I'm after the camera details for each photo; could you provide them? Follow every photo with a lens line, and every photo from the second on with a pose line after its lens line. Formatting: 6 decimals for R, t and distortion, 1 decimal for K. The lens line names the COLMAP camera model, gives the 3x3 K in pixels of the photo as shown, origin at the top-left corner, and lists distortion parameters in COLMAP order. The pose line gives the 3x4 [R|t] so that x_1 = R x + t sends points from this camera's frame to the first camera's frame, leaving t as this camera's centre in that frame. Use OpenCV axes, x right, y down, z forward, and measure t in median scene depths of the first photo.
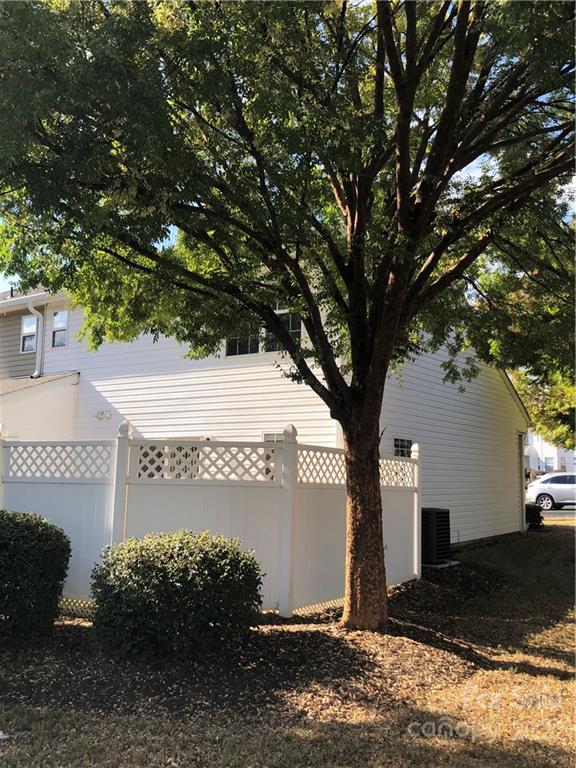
lens RADIAL K [[708.6, 0, 288.0], [0, 708.6, 384.0], [0, 0, 1]] dist [-0.001895, -0.000313]
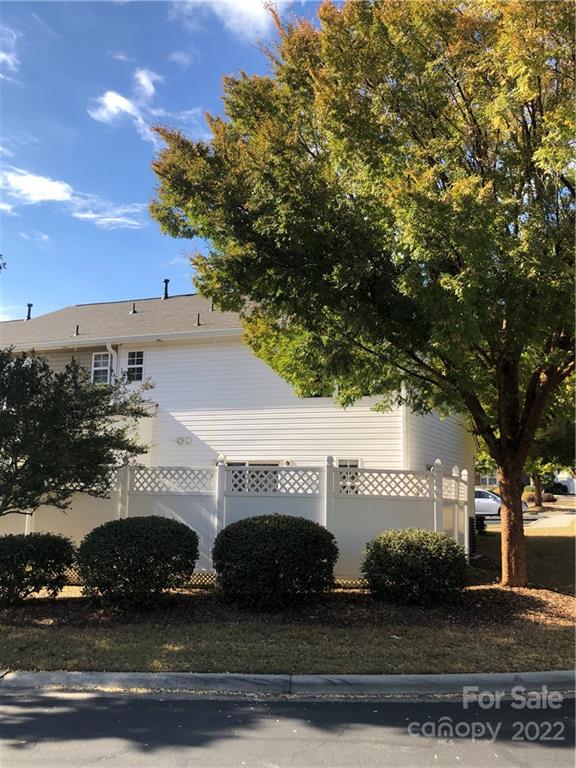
lens RADIAL K [[720.8, 0, 288.0], [0, 720.8, 384.0], [0, 0, 1]] dist [0.006812, 0.000249]
pose [[0.968753, 0.043023, 0.244268, -0.508226], [-0.038728, 0.999000, -0.022359, -0.041626], [-0.244985, 0.012200, 0.969450, -0.307719]]
